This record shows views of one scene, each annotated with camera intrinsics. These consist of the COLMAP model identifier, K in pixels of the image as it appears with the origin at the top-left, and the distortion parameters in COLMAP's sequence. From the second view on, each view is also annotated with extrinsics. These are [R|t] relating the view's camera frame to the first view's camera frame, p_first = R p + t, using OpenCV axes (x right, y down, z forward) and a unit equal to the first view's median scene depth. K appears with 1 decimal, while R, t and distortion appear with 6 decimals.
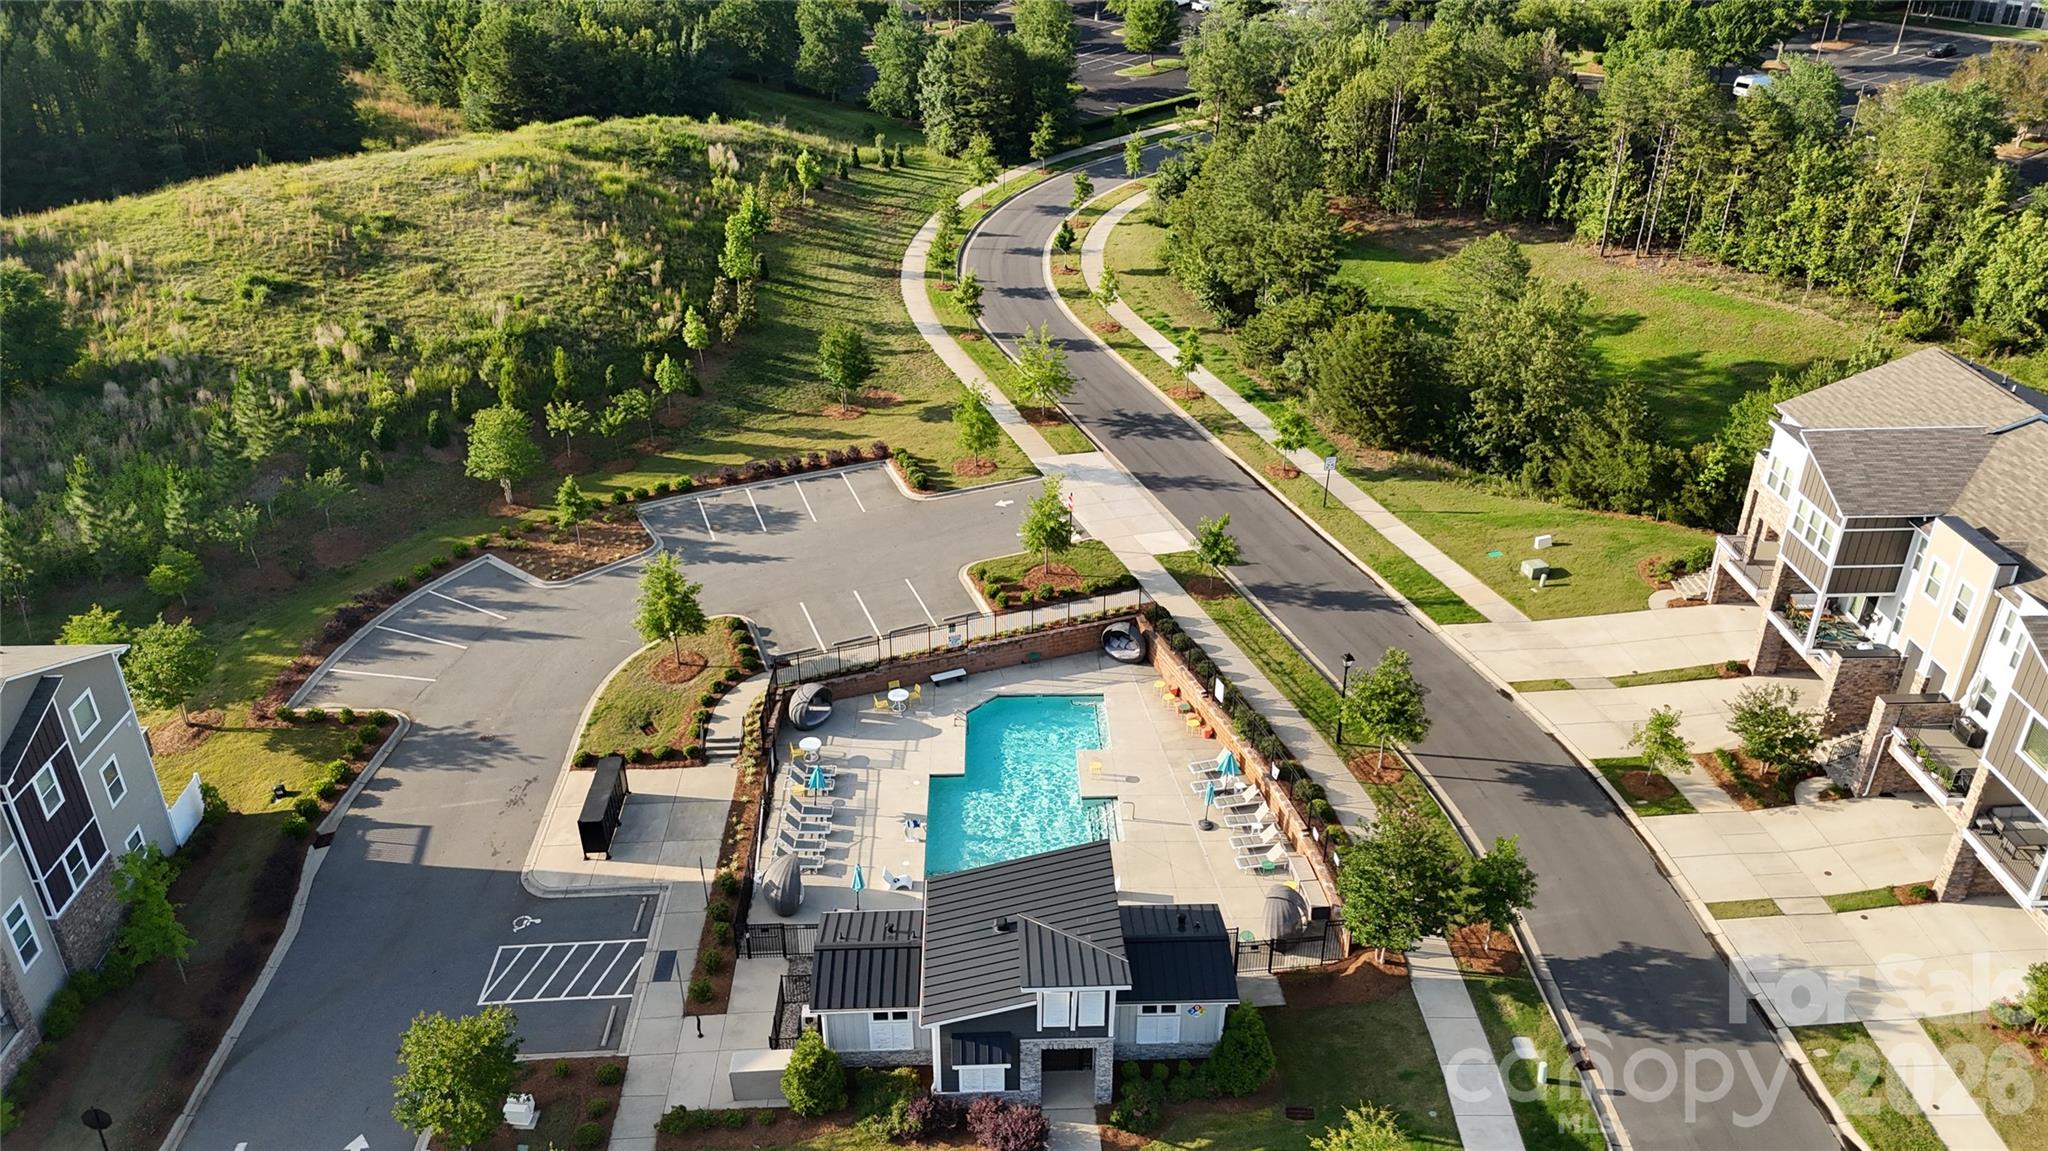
lens RADIAL K [[1512.0, 0, 1024.0], [0, 1512.0, 575.5], [0, 0, 1]] dist [0.082757, -0.080062]
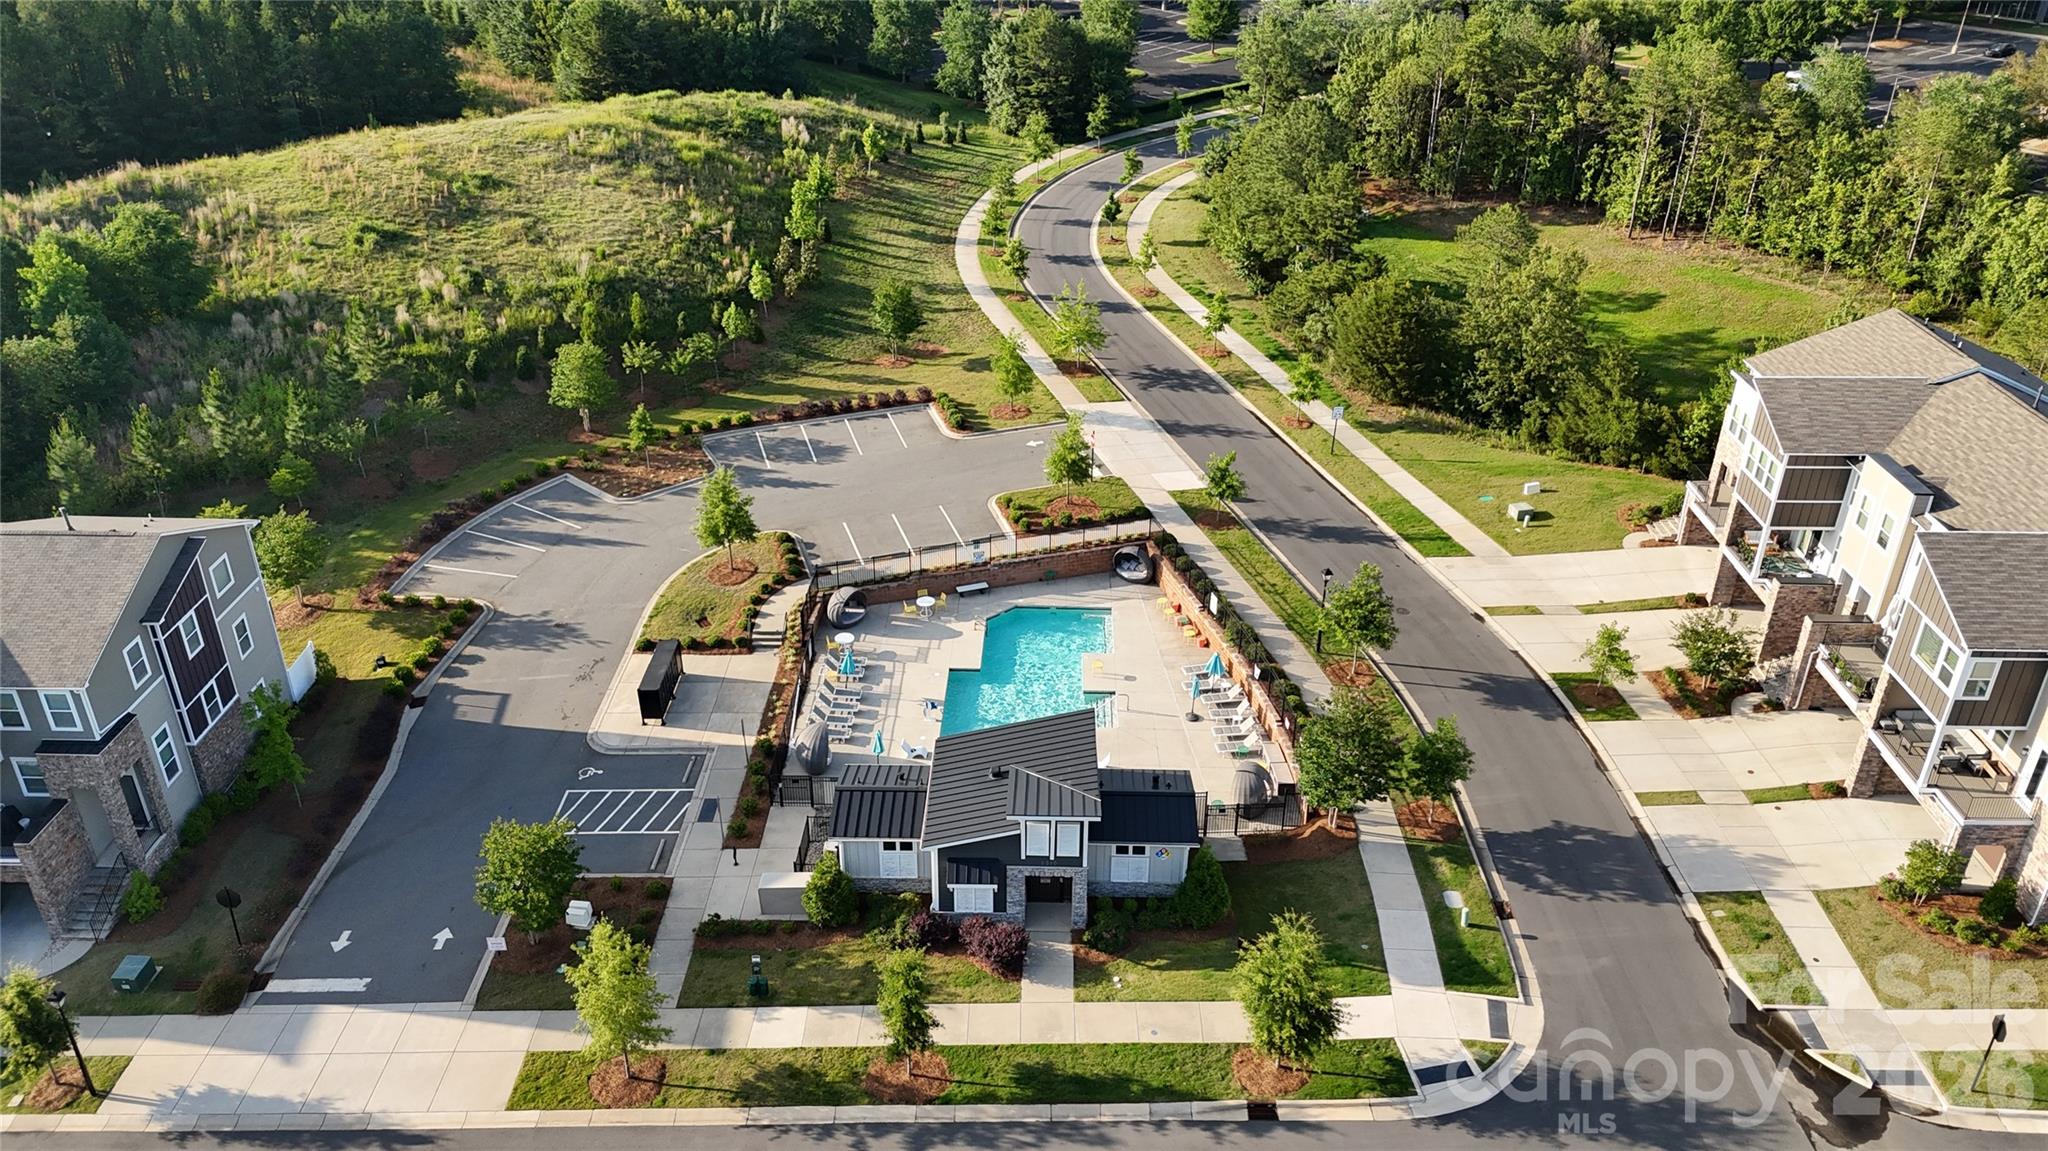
lens RADIAL K [[1512.0, 0, 1024.0], [0, 1512.0, 575.5], [0, 0, 1]] dist [0.082757, -0.080062]
pose [[0.998483, 0.030684, -0.045711, 0.033607], [-0.030596, 0.999528, 0.002631, 0.047149], [0.045771, -0.001228, 0.998951, -0.090601]]
